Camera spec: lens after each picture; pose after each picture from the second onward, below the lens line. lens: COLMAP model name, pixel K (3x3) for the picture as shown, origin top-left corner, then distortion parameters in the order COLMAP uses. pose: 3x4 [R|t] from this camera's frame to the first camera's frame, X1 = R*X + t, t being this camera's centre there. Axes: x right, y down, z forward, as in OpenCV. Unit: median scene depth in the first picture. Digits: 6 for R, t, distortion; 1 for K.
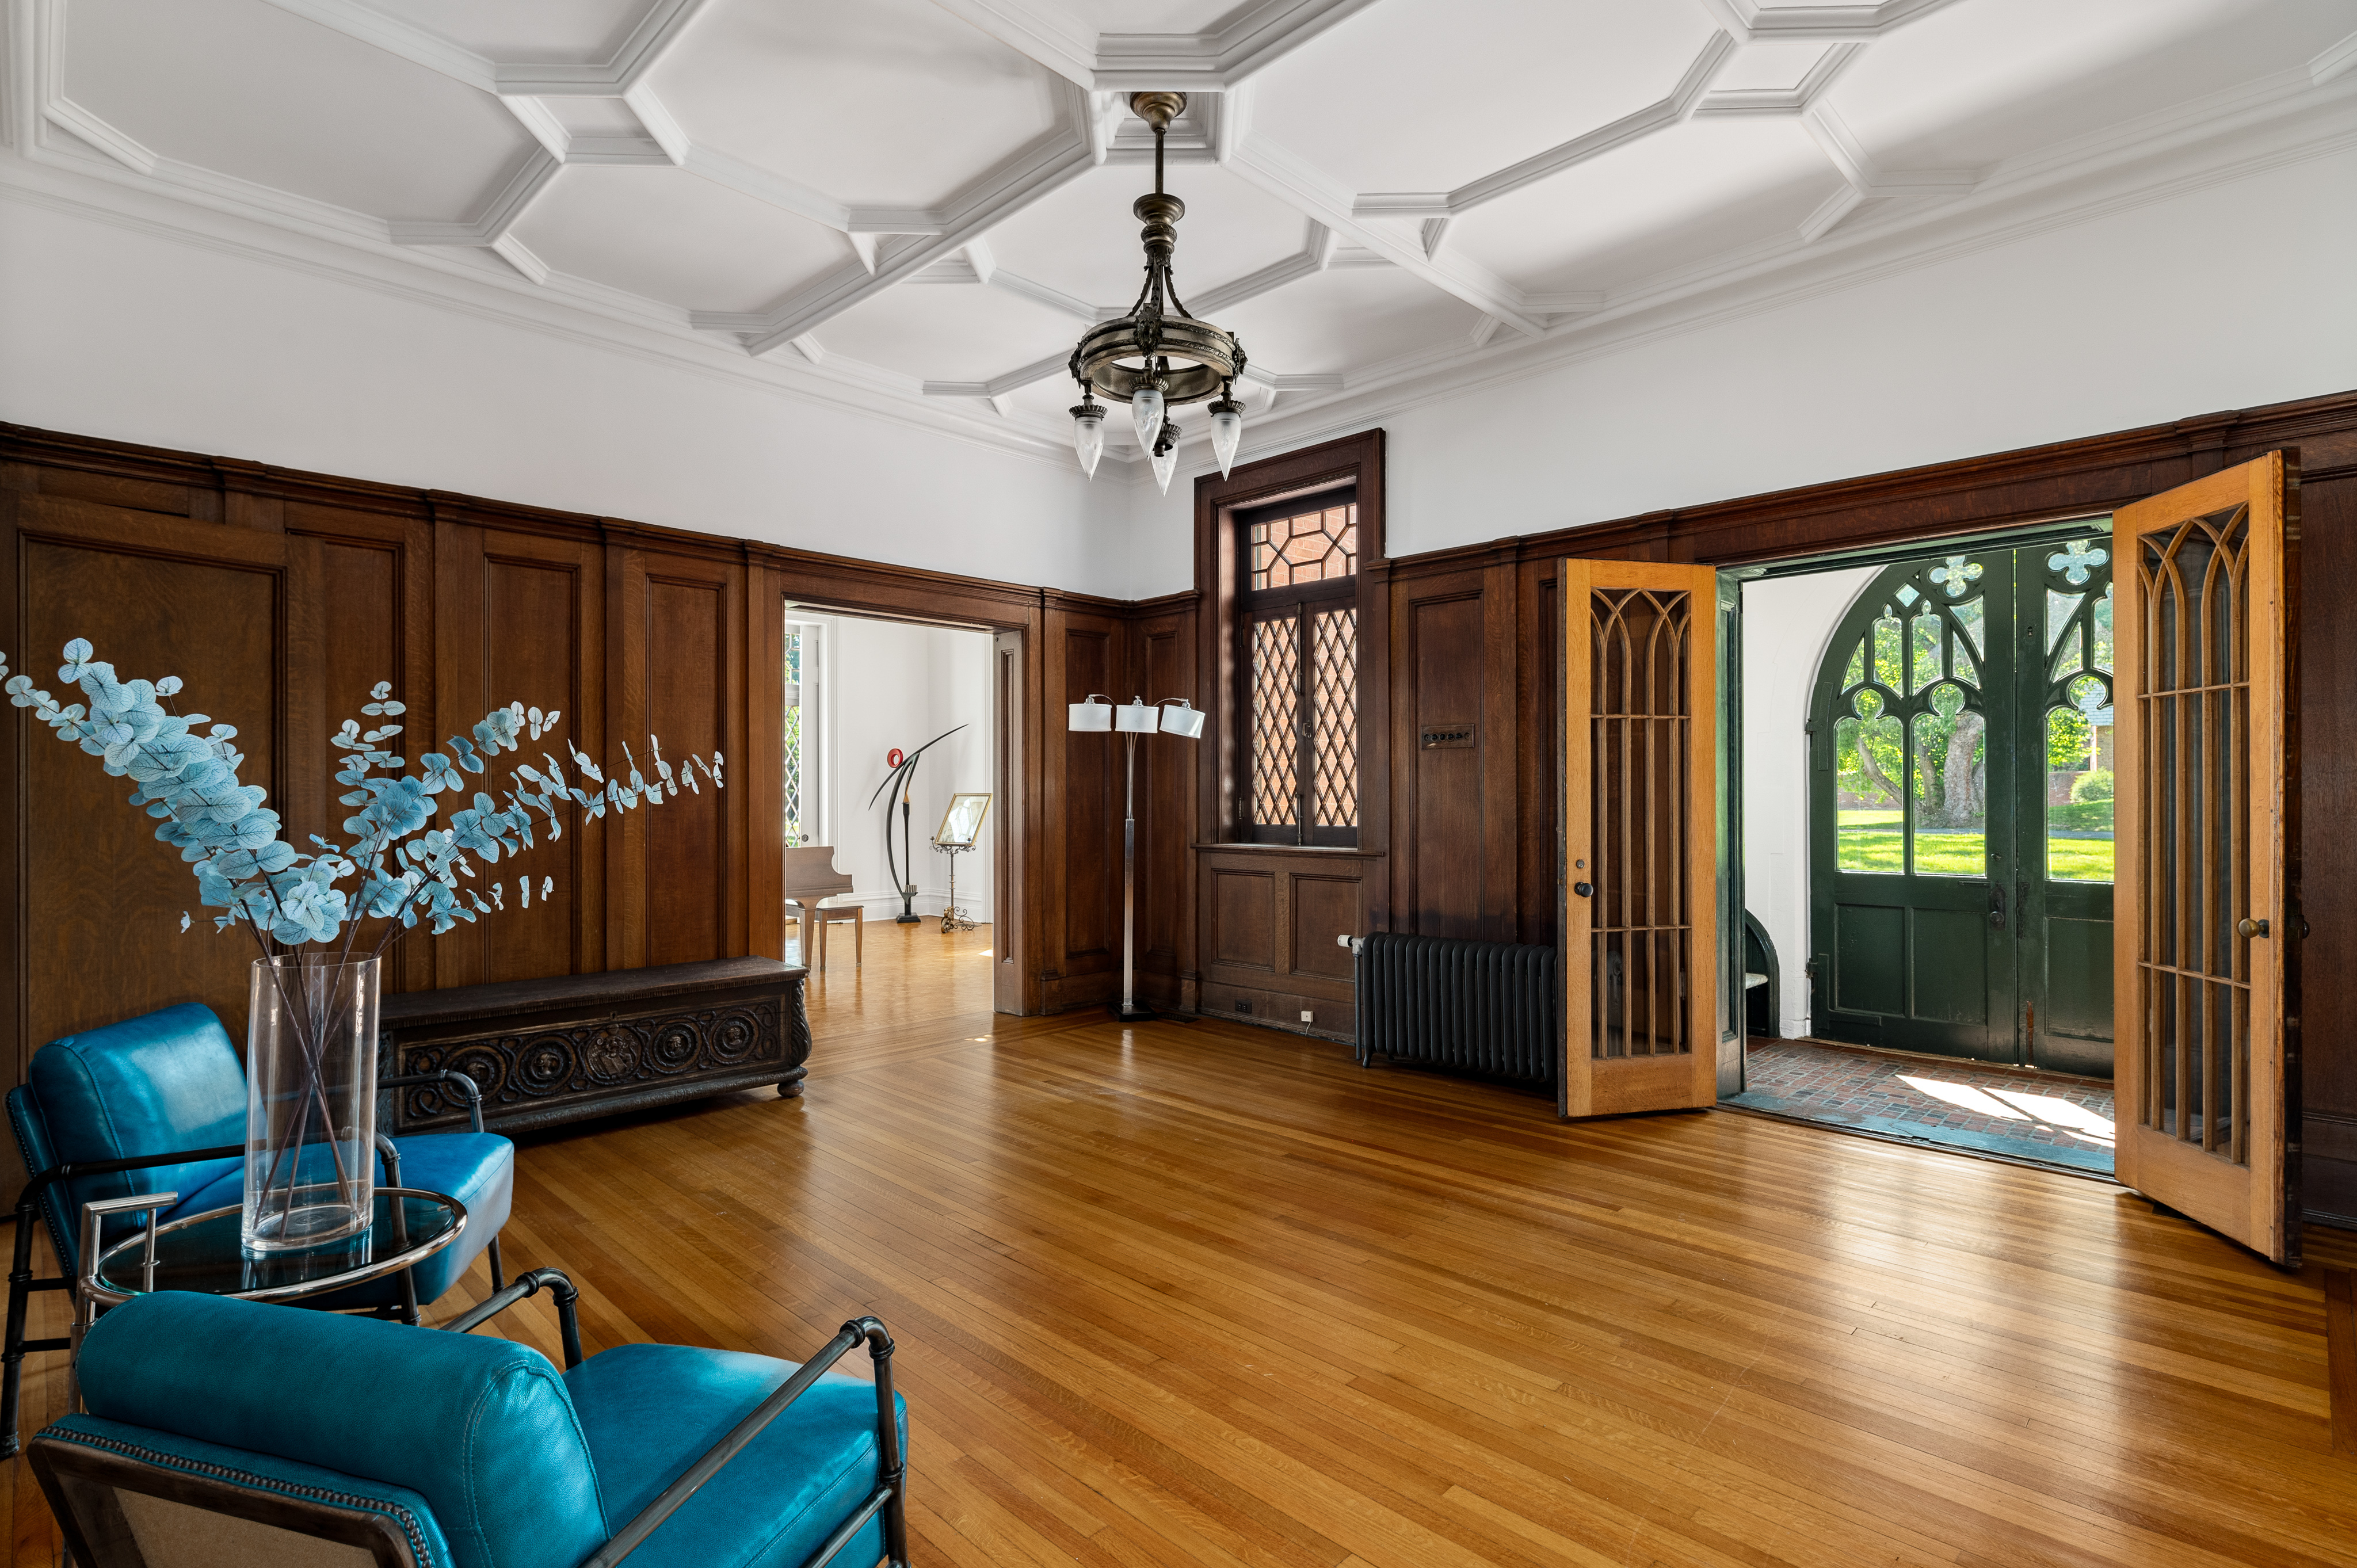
lens RADIAL K [[1150.6, 0, 1188.7], [0, 1150.6, 790.0], [0, 0, 1]] dist [0.002473, -0.001879]
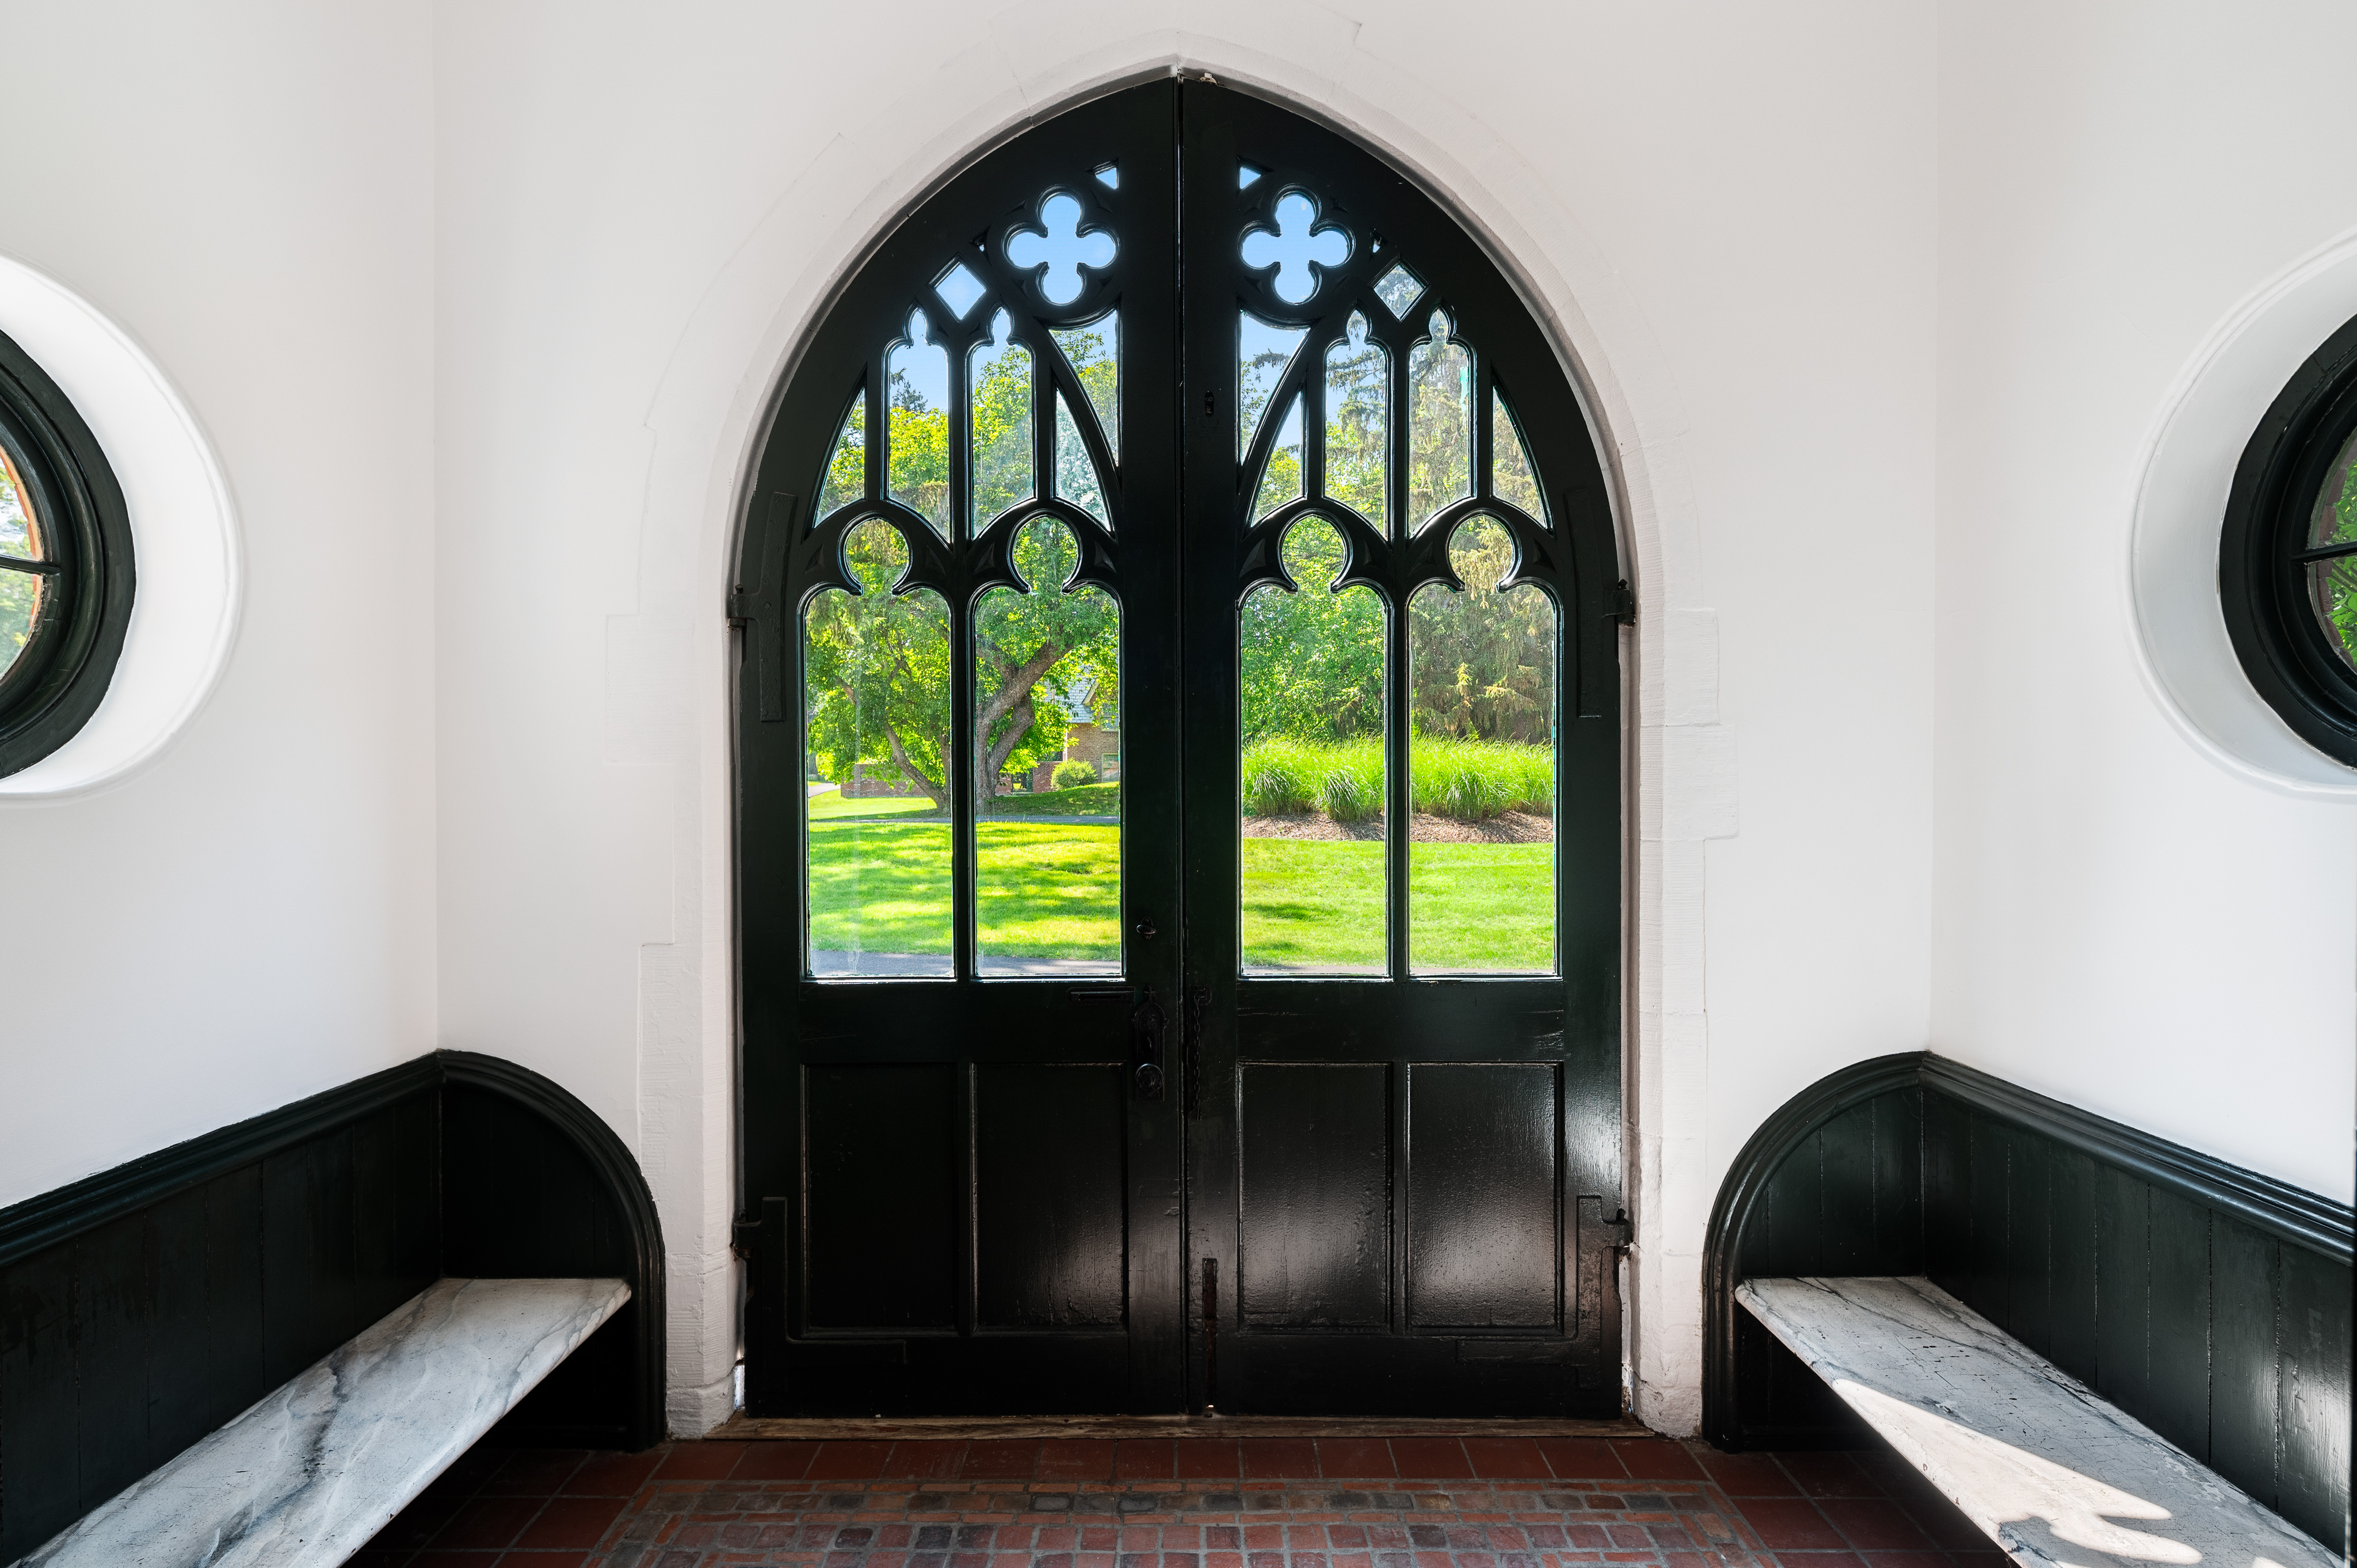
lens RADIAL K [[1150.6, 0, 1187.6], [0, 1150.6, 785.3], [0, 0, 1]] dist [0.002473, -0.001879]
pose [[0.711309, -0.004886, 0.702862, 0.387892], [0.000532, 0.999979, 0.006414, 0.002192], [-0.702879, -0.004188, 0.711297, 0.642699]]
